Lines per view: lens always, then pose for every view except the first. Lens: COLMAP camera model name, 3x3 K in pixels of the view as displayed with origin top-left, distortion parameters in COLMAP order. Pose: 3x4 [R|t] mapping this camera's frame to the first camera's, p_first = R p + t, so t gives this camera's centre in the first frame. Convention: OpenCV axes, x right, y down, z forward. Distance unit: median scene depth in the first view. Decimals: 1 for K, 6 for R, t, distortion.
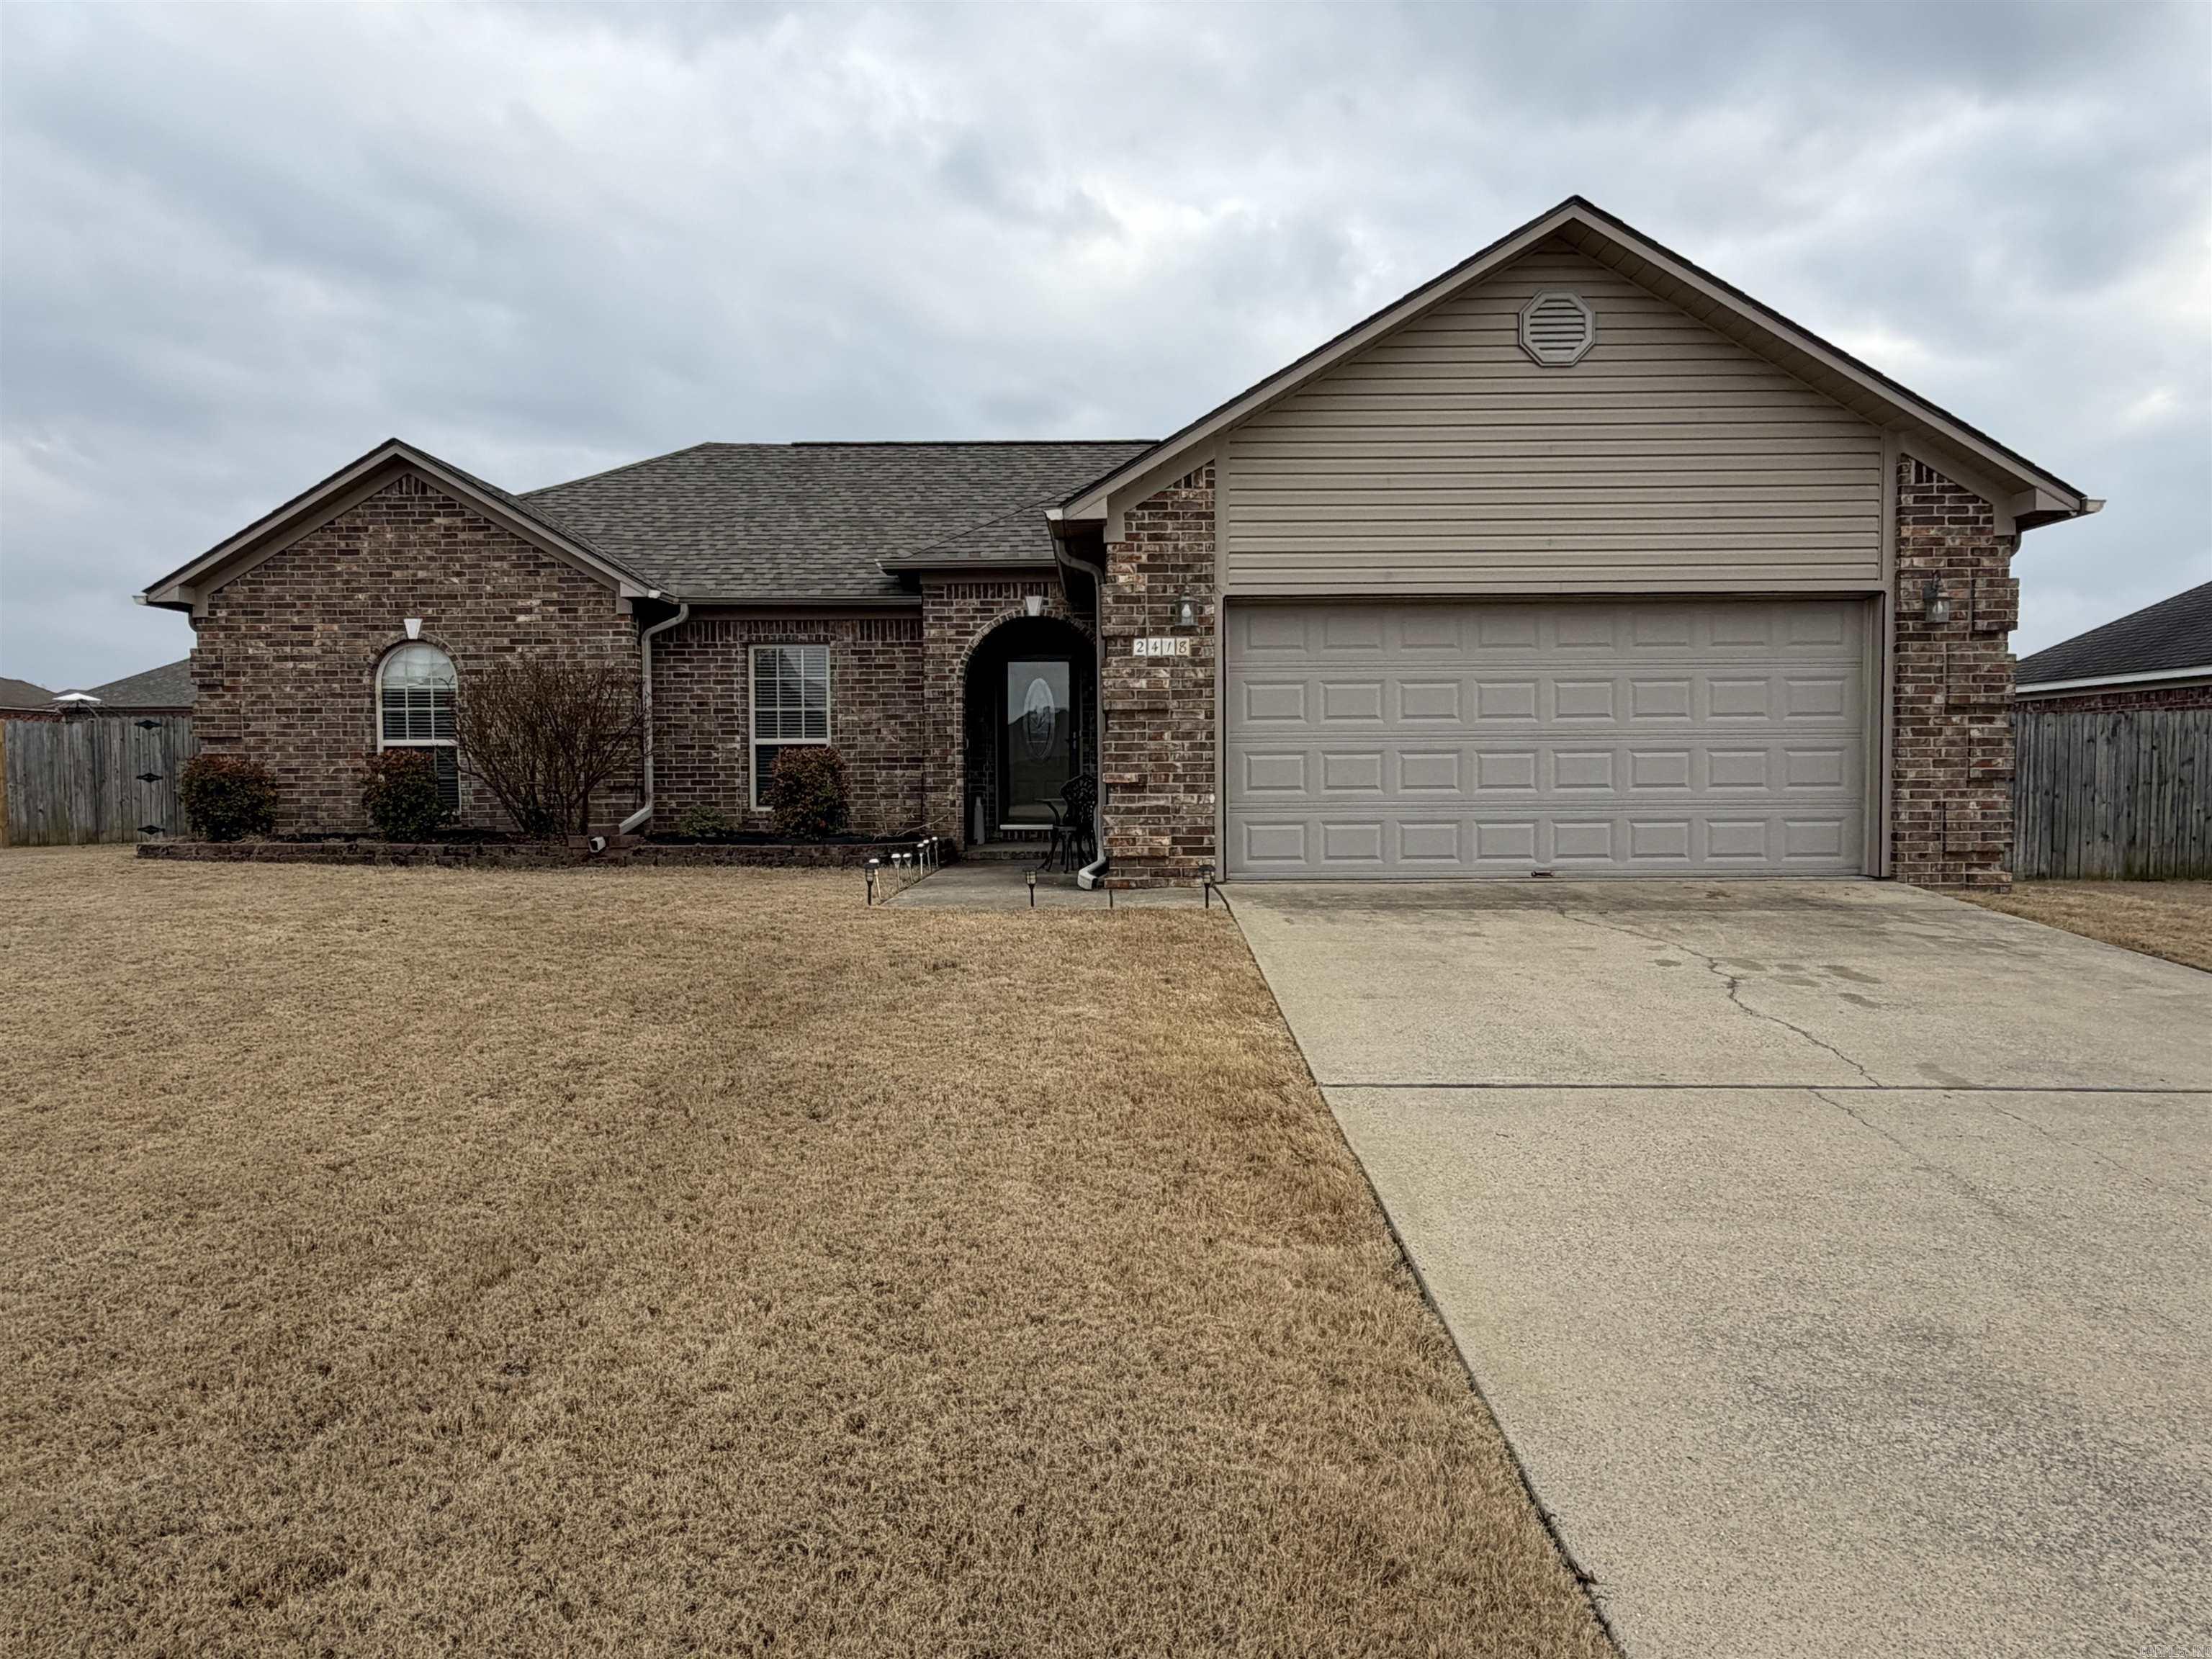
lens RADIAL K [[1460.5, 0, 1106.0], [0, 1460.5, 829.5], [0, 0, 1]] dist [0.000164, -0.001957]
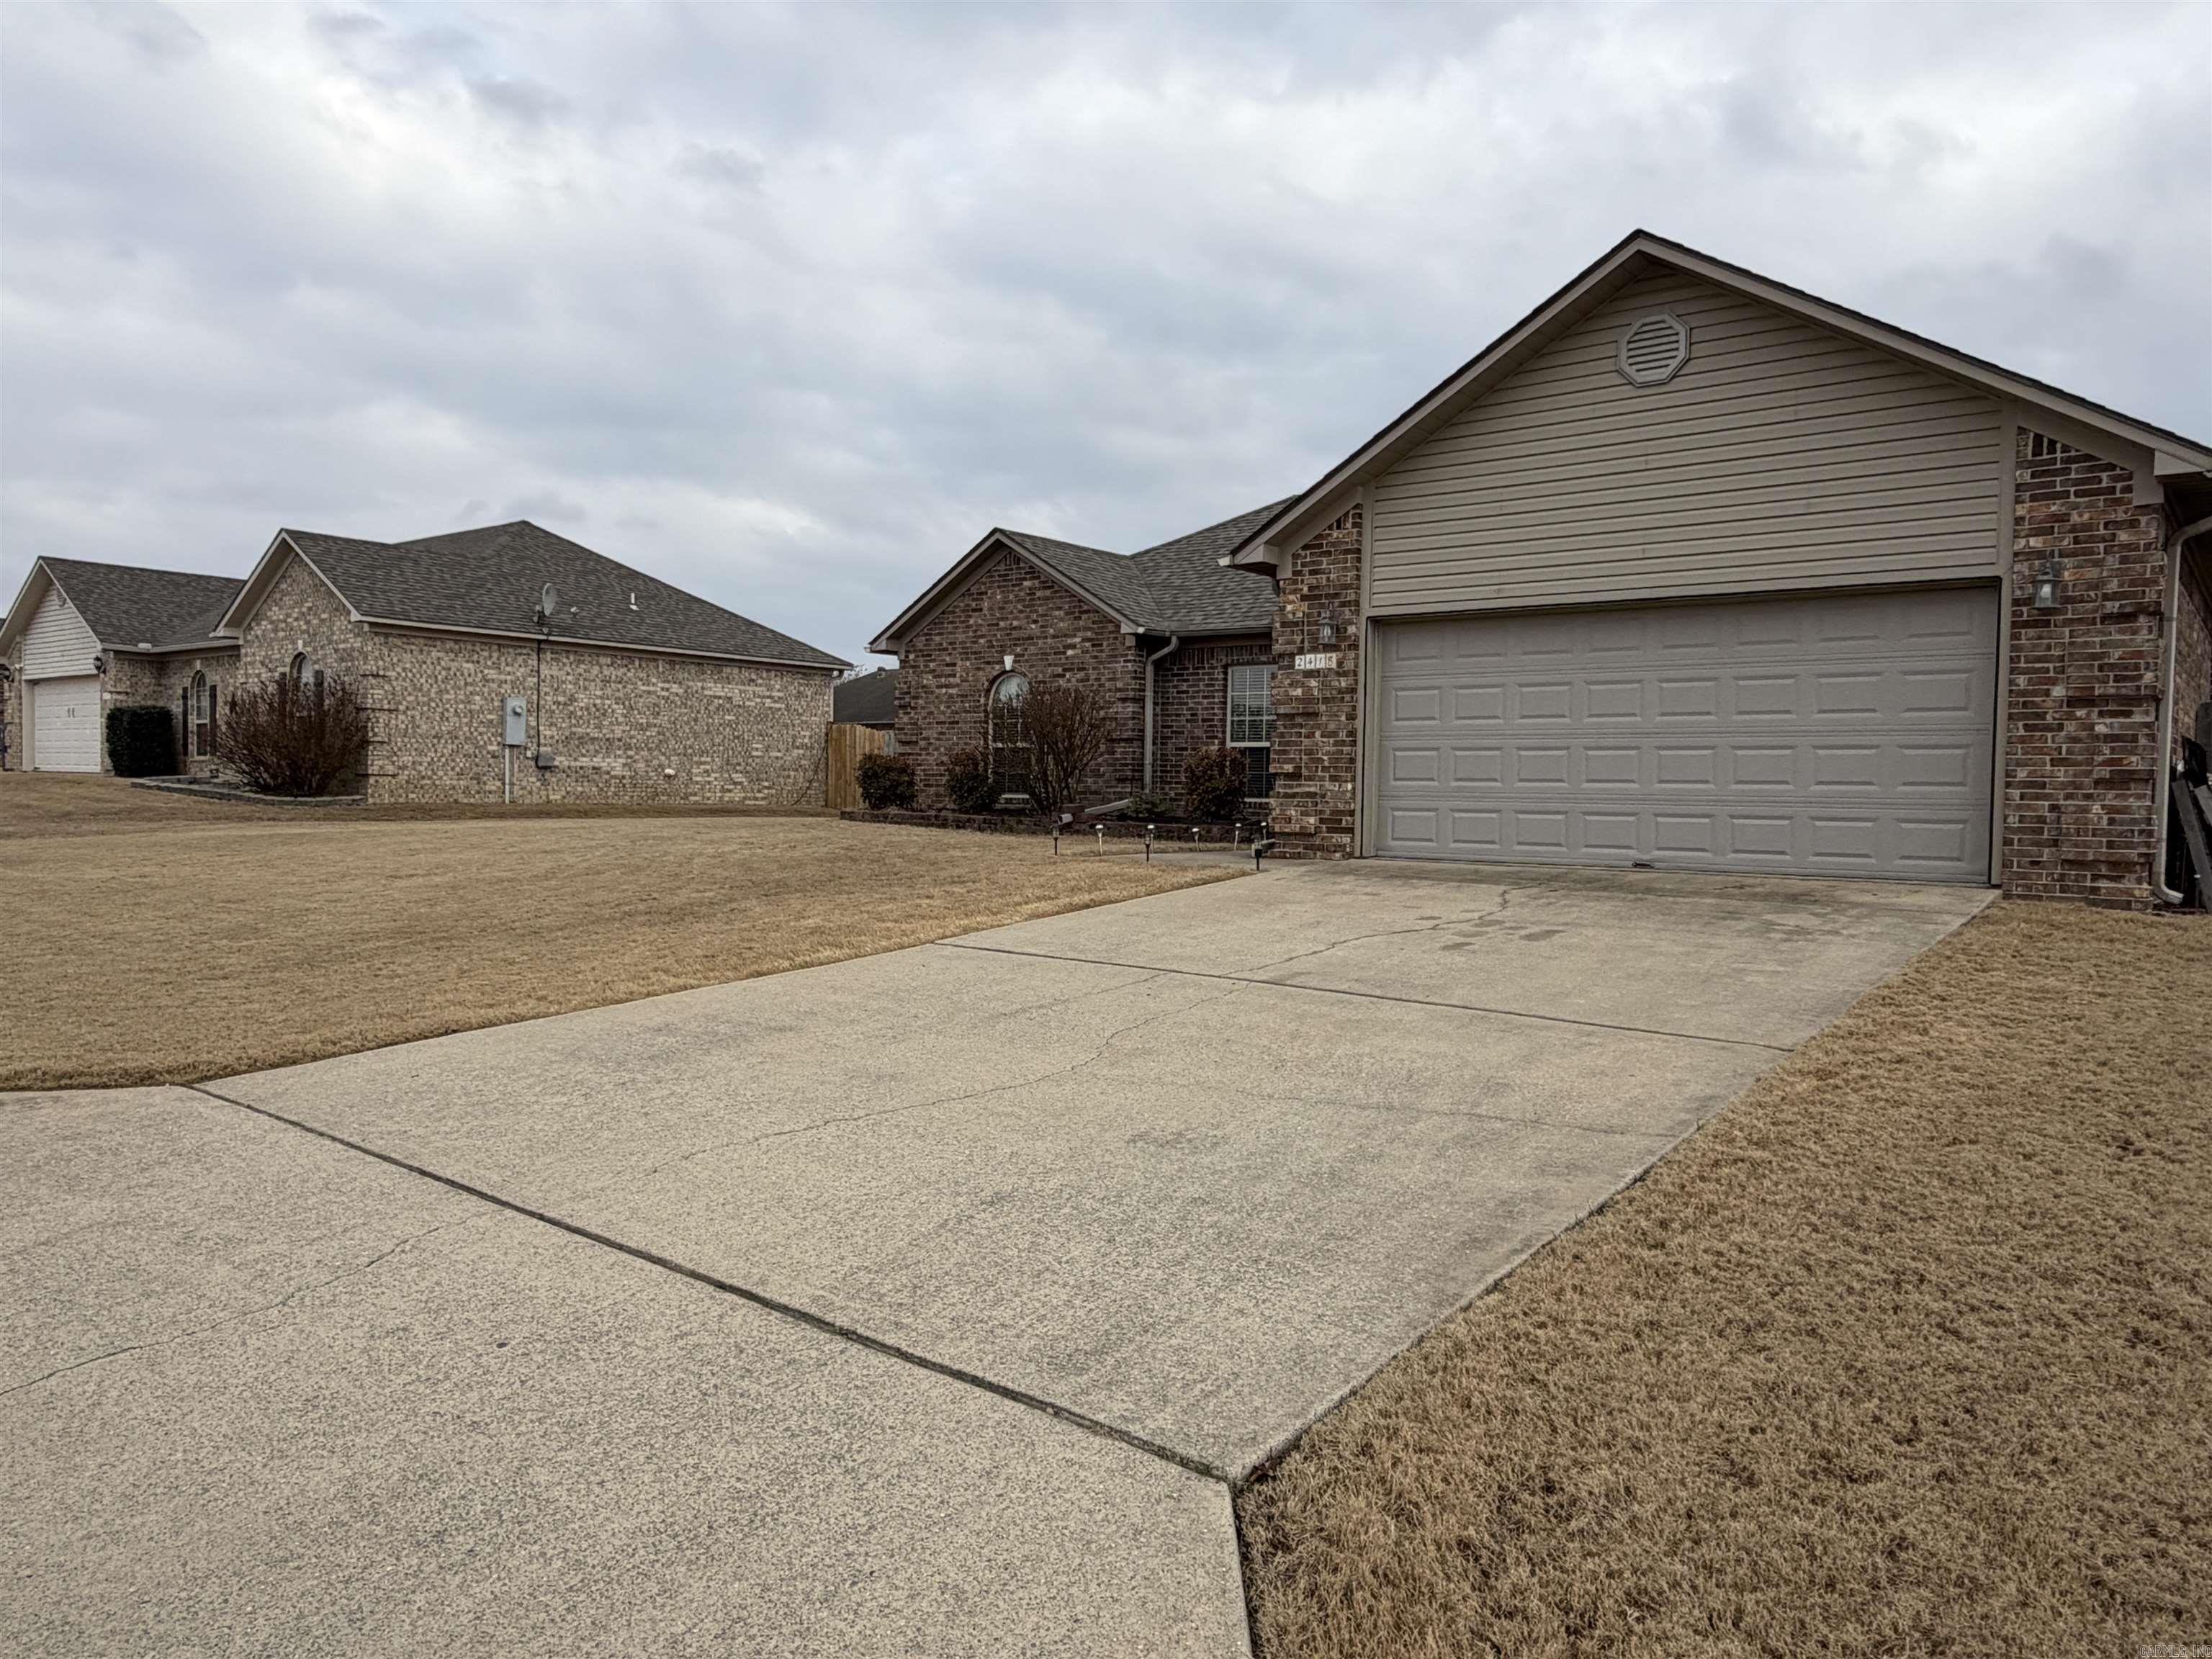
lens RADIAL K [[1528.2, 0, 1106.0], [0, 1528.2, 829.5], [0, 0, 1]] dist [-0.004331, -0.005327]
pose [[0.785024, 0.035131, -0.618468, 0.551416], [-0.045026, 0.998986, -0.000406, 0.018620], [0.617826, 0.028166, 0.785810, -0.084386]]
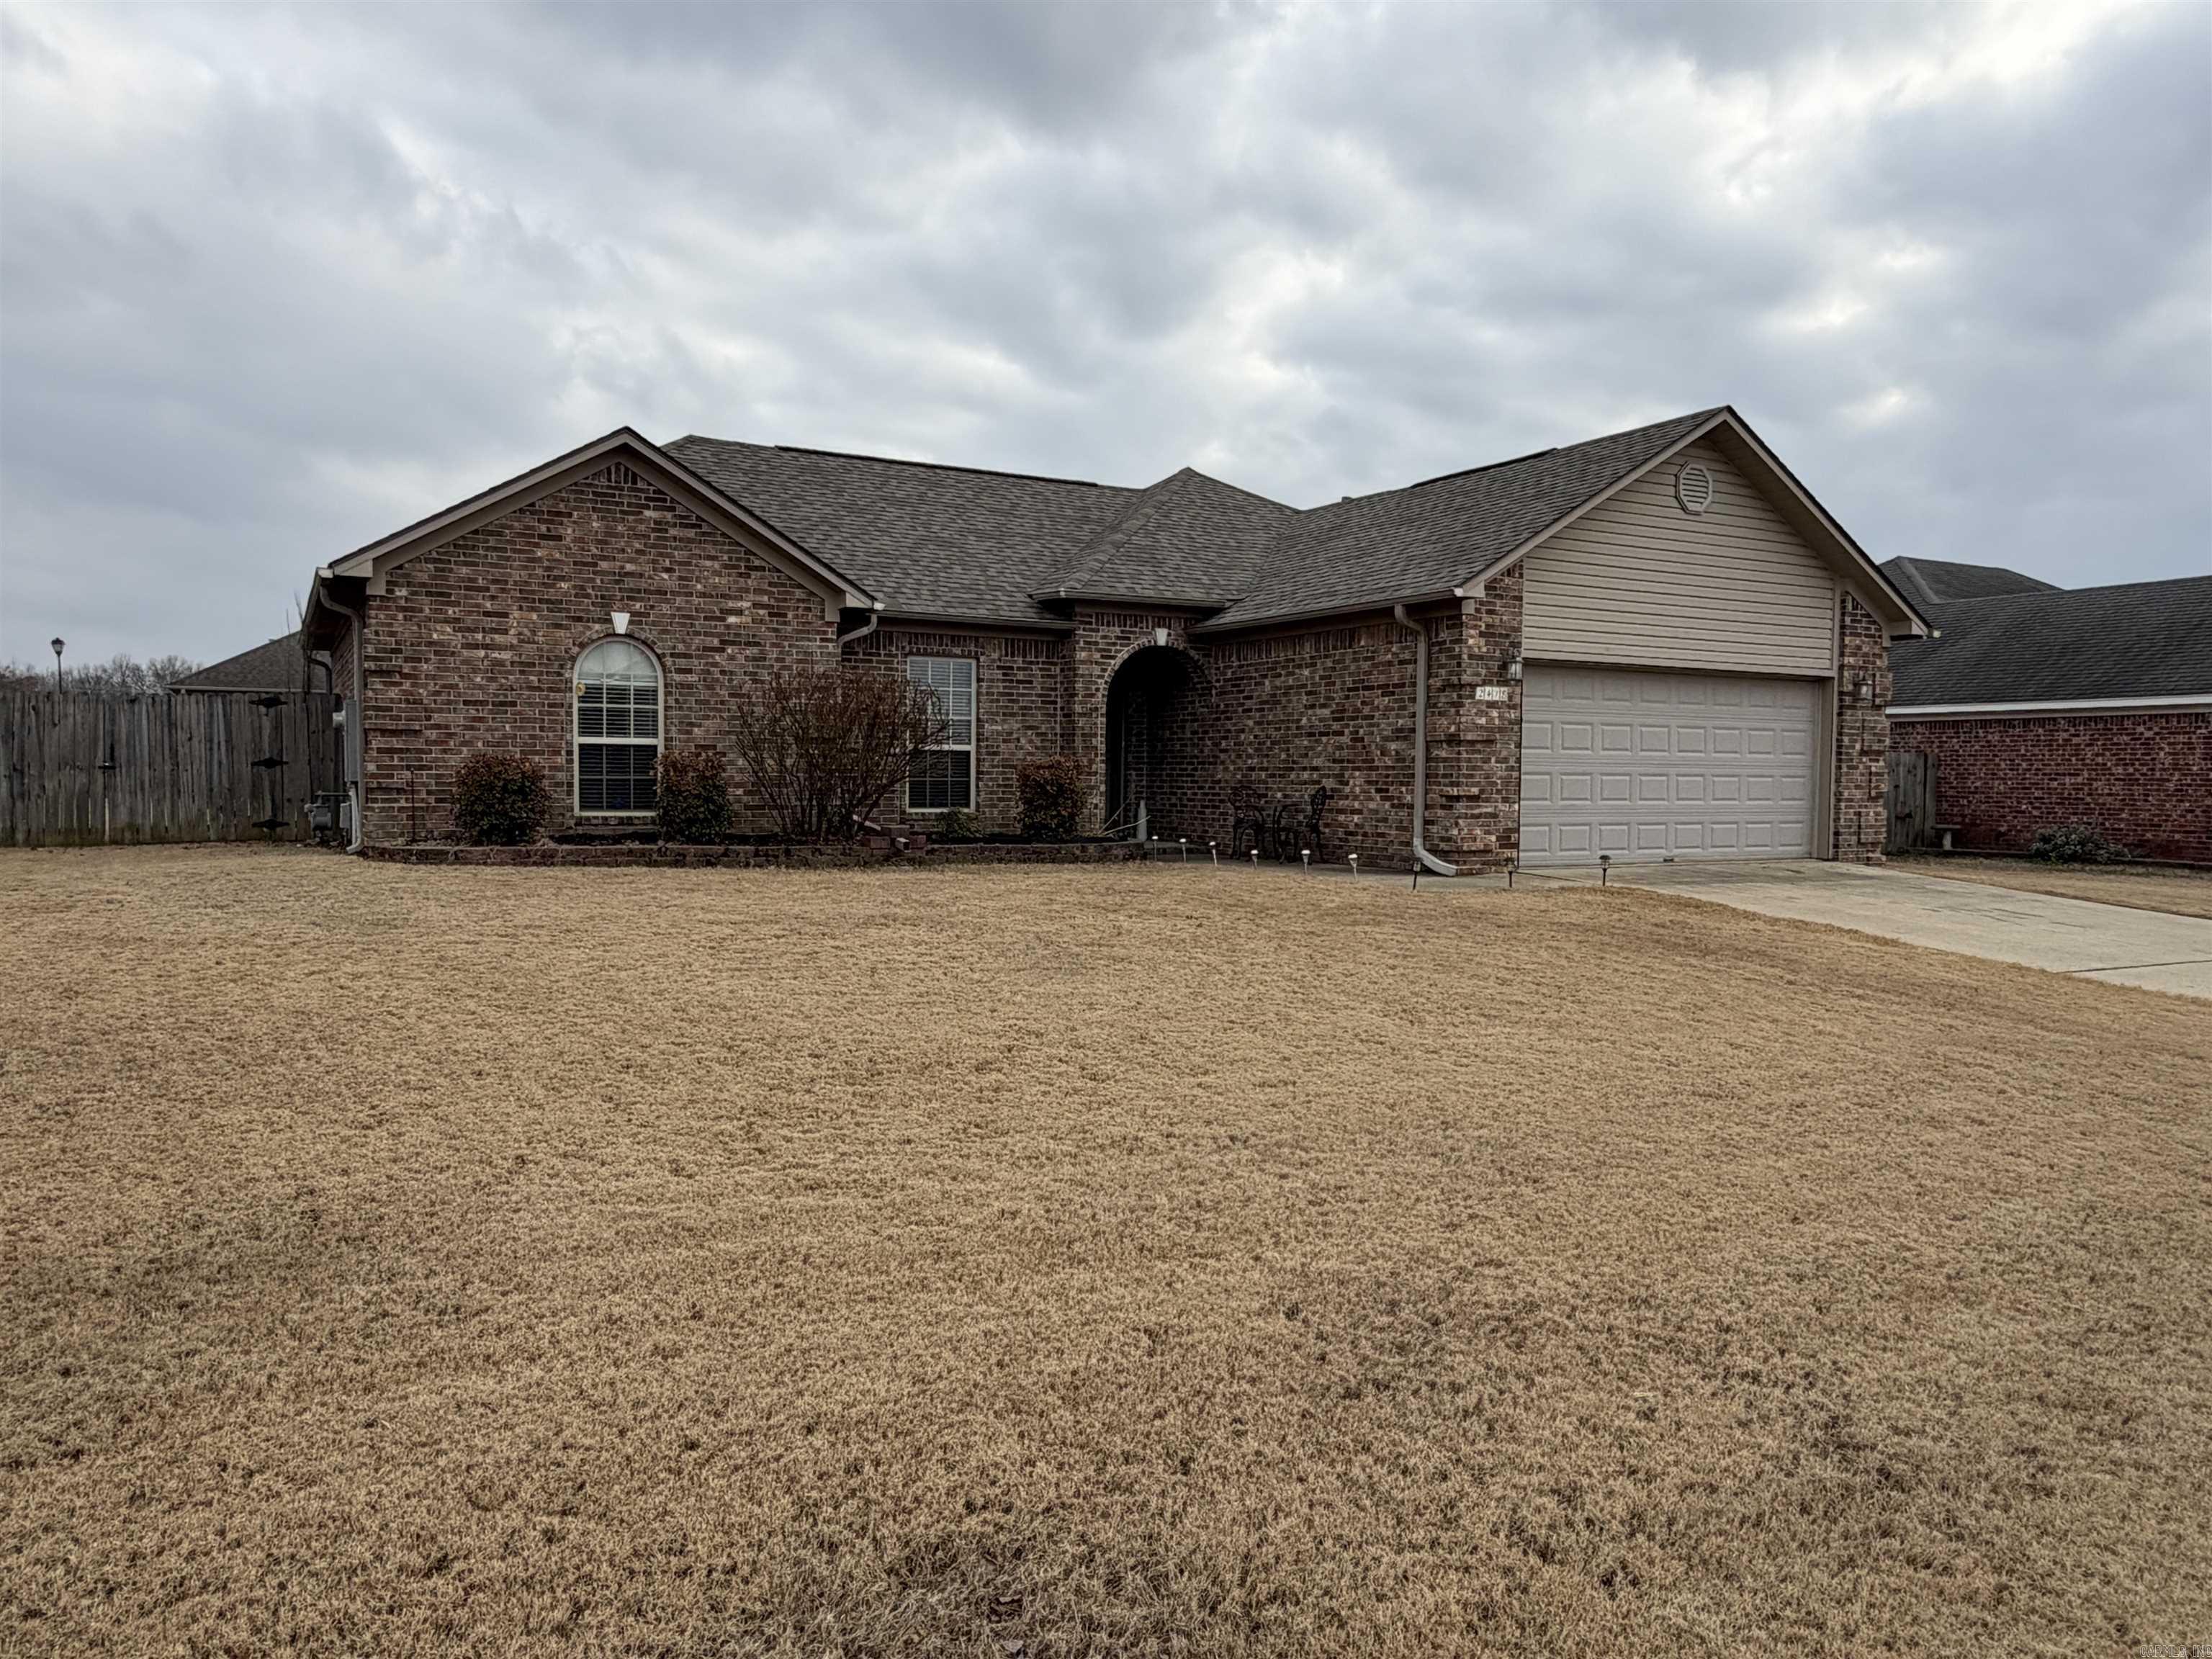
lens RADIAL K [[1489.3, 0, 1106.0], [0, 1489.3, 829.5], [0, 0, 1]] dist [0.000512, 0.001164]
pose [[0.875002, -0.002900, 0.484111, -0.741225], [0.000876, 0.999990, 0.004407, -0.005496], [-0.484119, -0.003432, 0.874996, -0.019340]]
